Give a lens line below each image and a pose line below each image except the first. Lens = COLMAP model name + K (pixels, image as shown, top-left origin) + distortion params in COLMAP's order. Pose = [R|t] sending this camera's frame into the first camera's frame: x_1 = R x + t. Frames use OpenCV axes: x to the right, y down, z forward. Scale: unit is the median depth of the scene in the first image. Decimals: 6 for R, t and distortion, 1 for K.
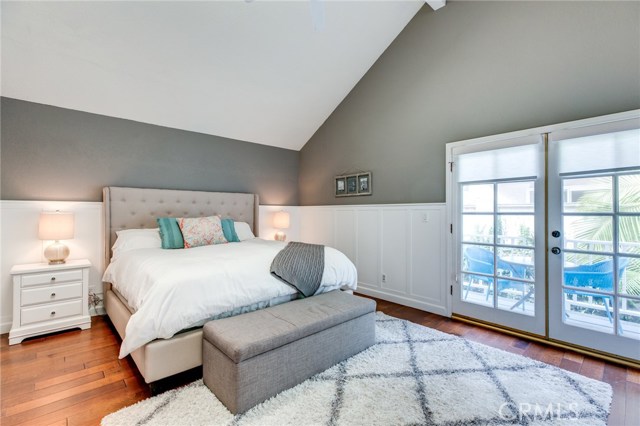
lens RADIAL K [[291.3, 0, 313.3], [0, 291.3, 216.3], [0, 0, 1]] dist [0.010564, -0.002742]
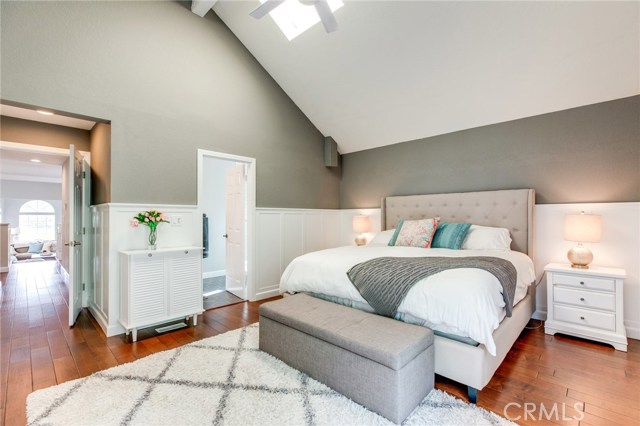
lens RADIAL K [[291.3, 0, 314.0], [0, 291.3, 210.7], [0, 0, 1]] dist [0.010564, -0.002742]
pose [[0.040612, -0.018014, -0.999013, 0.486840], [-0.010860, 0.999770, -0.018469, -0.005048], [0.999116, 0.011599, 0.040407, 0.459147]]
